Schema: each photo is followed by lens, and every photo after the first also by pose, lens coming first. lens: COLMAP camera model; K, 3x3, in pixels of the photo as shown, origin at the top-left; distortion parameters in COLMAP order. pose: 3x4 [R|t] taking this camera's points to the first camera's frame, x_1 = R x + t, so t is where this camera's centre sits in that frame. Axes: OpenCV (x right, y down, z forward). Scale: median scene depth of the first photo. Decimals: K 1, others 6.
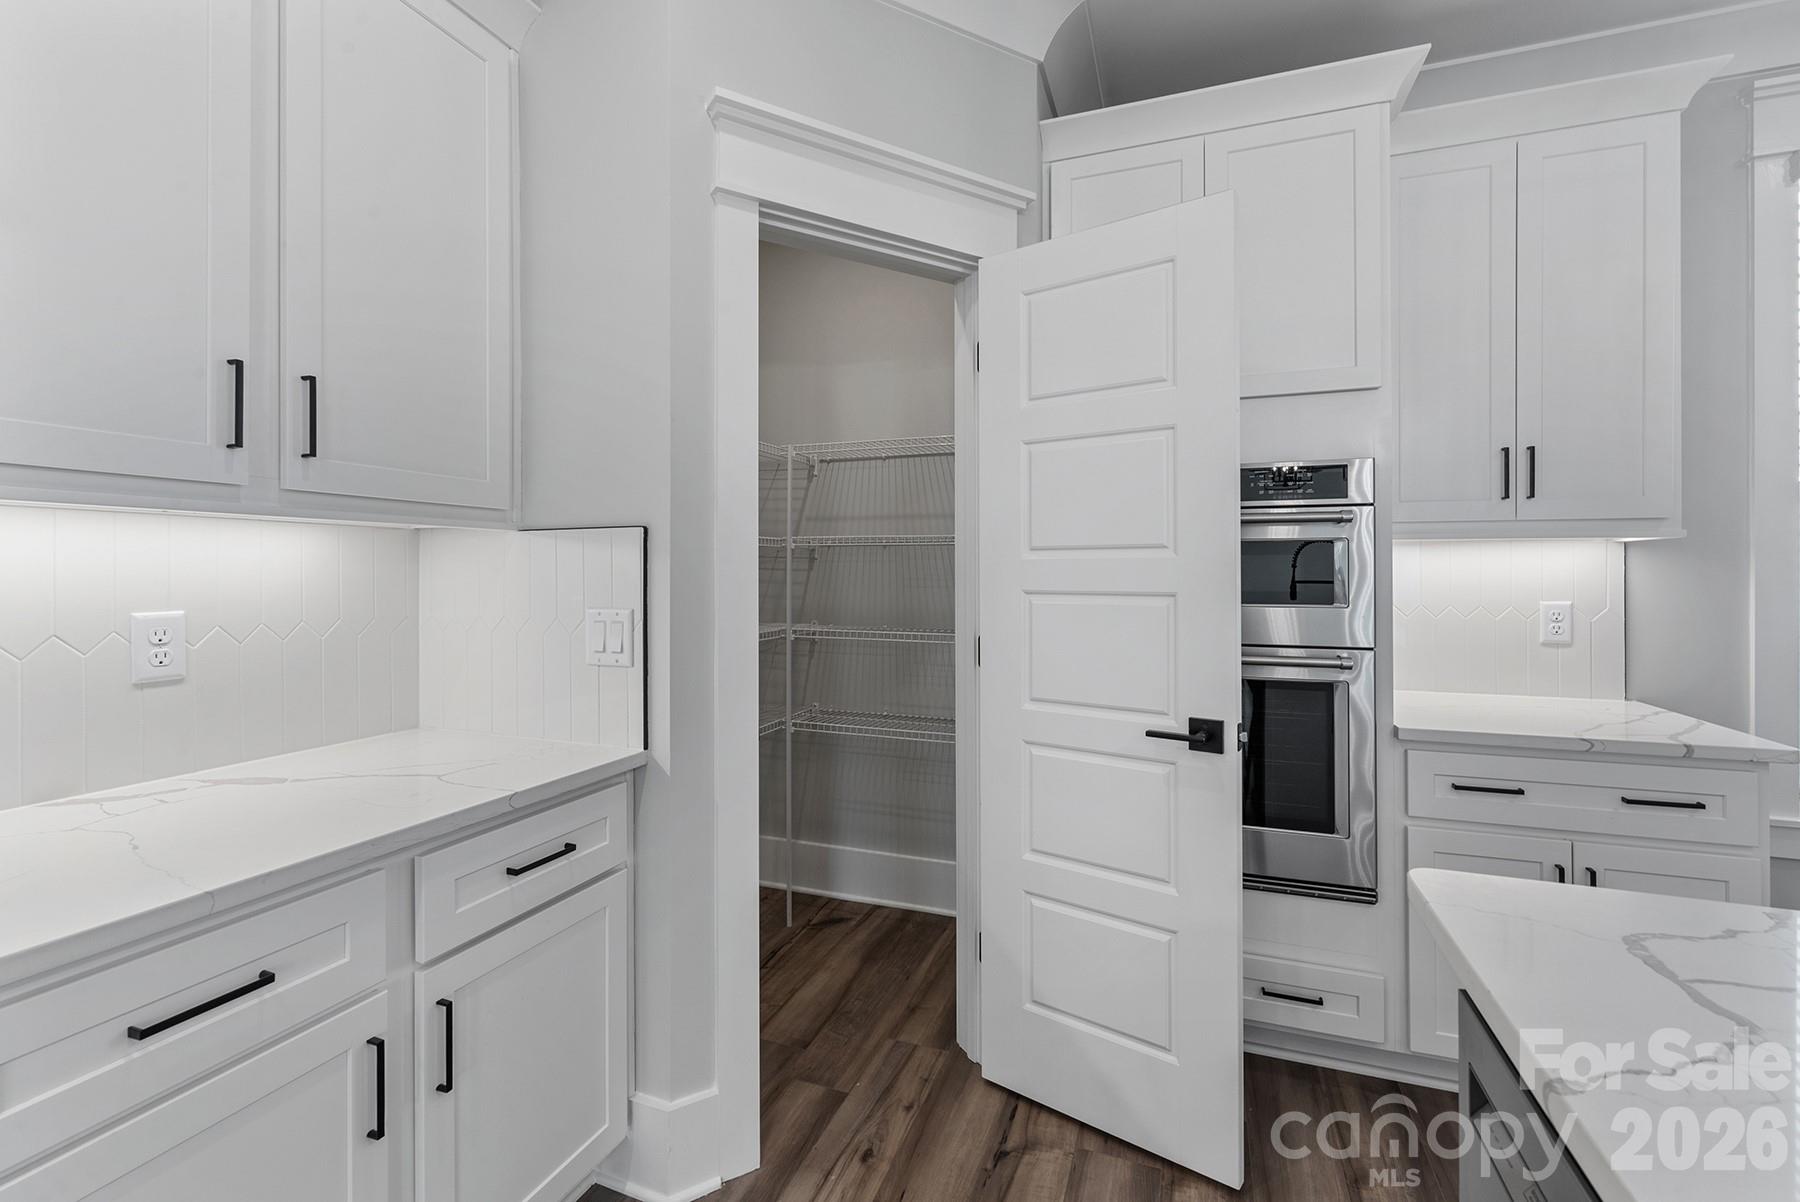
lens RADIAL K [[786.9, 0, 893.8], [0, 786.9, 580.2], [0, 0, 1]] dist [0.001107, 0.000094]
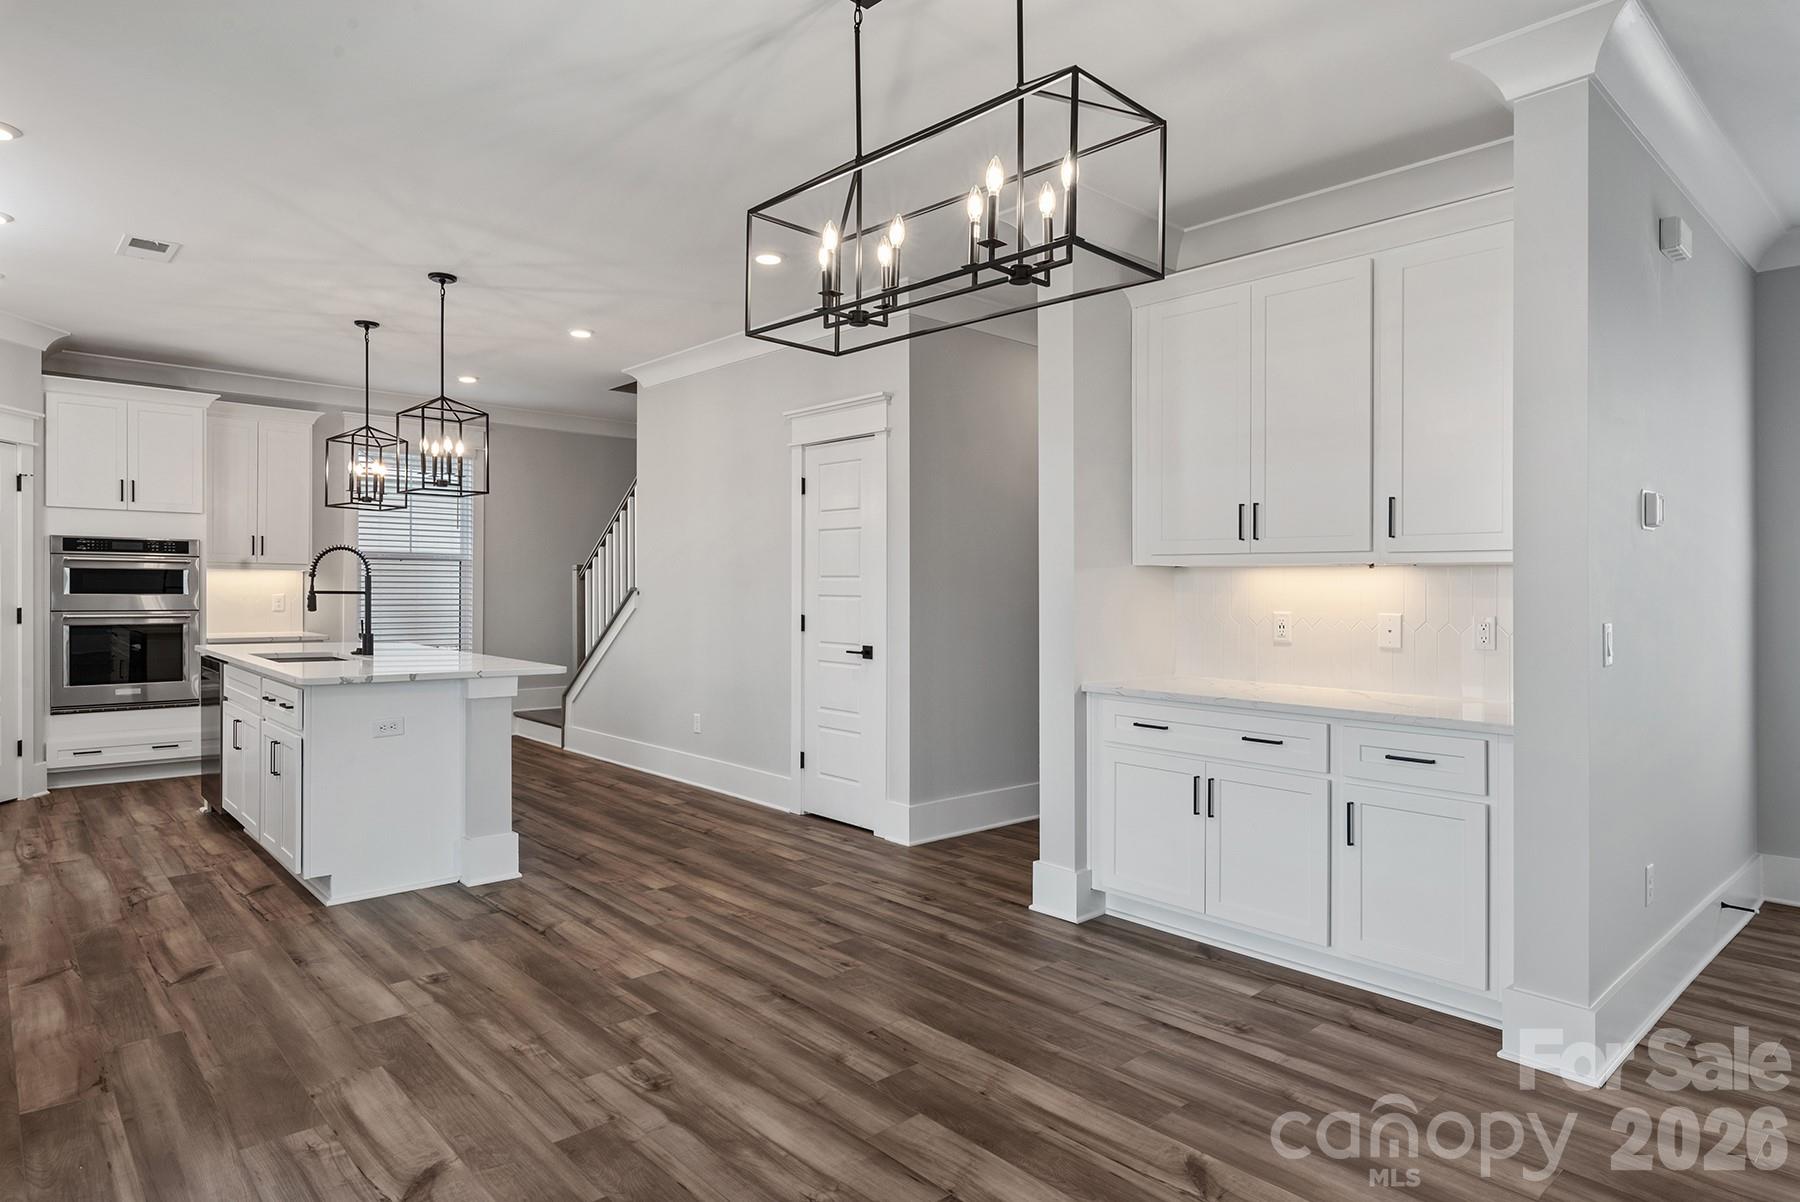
lens RADIAL K [[1016.7, 0, 895.7], [0, 1016.7, 589.6], [0, 0, 1]] dist [-0.000079, -0.001087]
pose [[0.455558, 0.003176, 0.890201, -1.418586], [-0.002229, 0.999995, -0.002427, 0.018300], [-0.890203, -0.000878, 0.455562, -2.740167]]
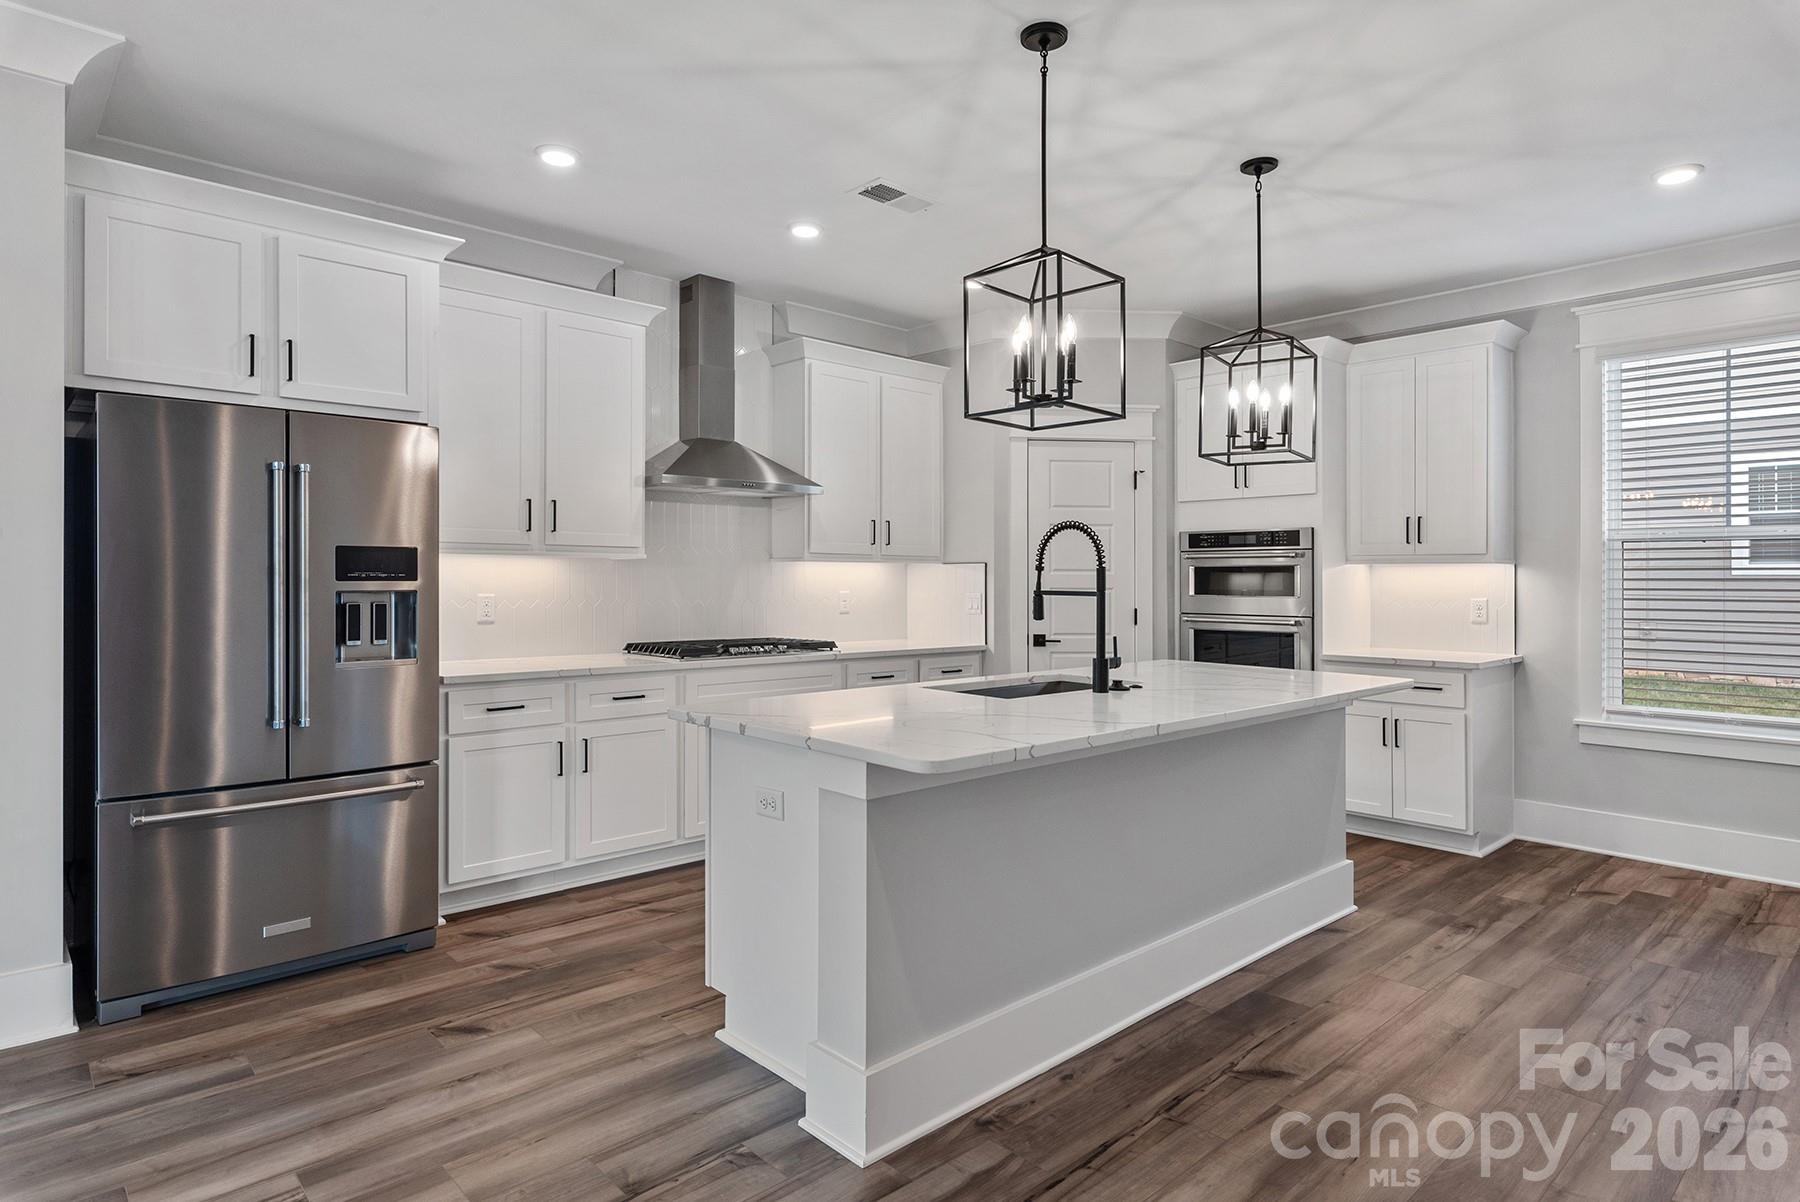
lens RADIAL K [[986.6, 0, 900.2], [0, 986.6, 590.6], [0, 0, 1]] dist [-0.004527, -0.000974]
pose [[0.894588, 0.008011, -0.446820, 0.812954], [-0.007515, 0.999968, 0.002882, 0.016056], [0.446829, 0.000779, 0.894619, -1.891269]]
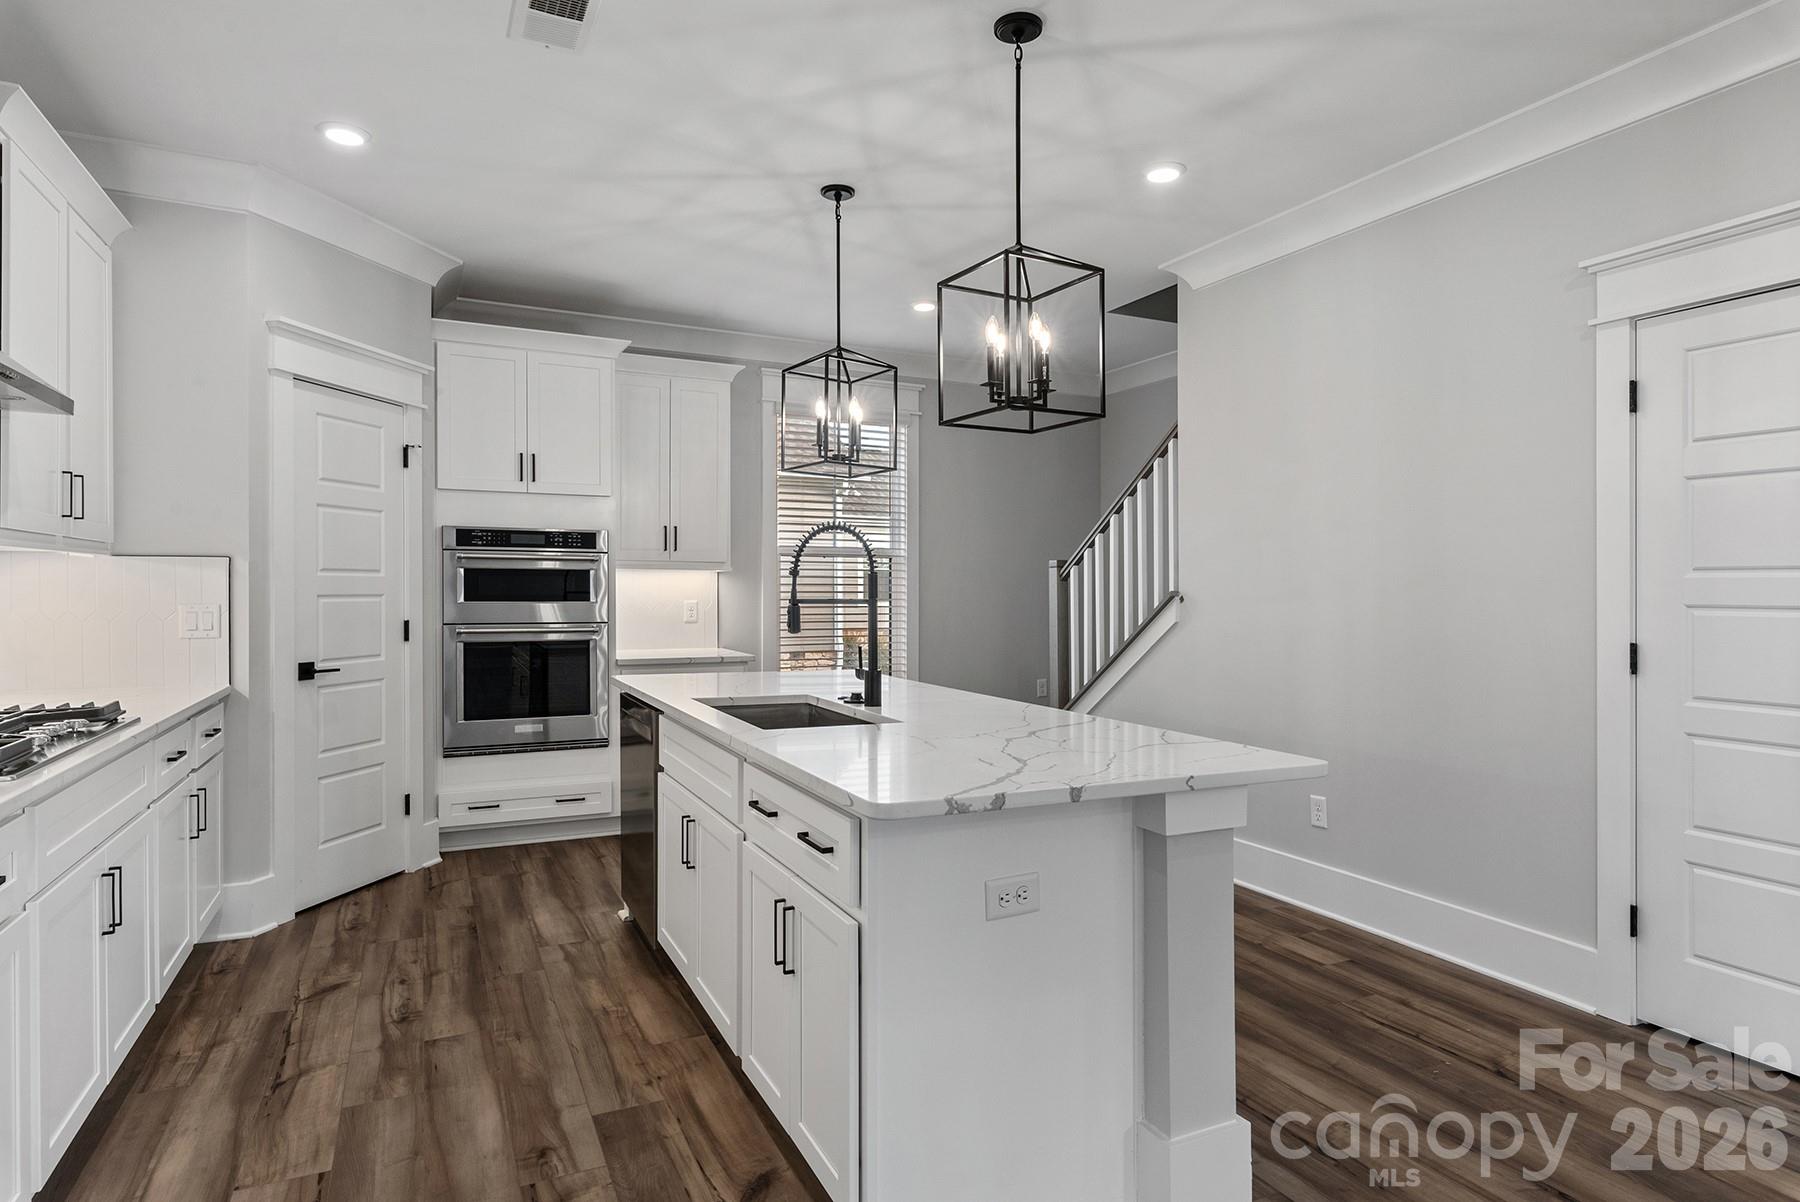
lens RADIAL K [[986.6, 0, 900.2], [0, 986.6, 590.6], [0, 0, 1]] dist [-0.004527, -0.000974]
pose [[0.686878, 0.002642, 0.726768, -0.752721], [-0.000192, 0.999994, -0.003453, 0.010961], [-0.726772, 0.002232, 0.686875, -1.352947]]
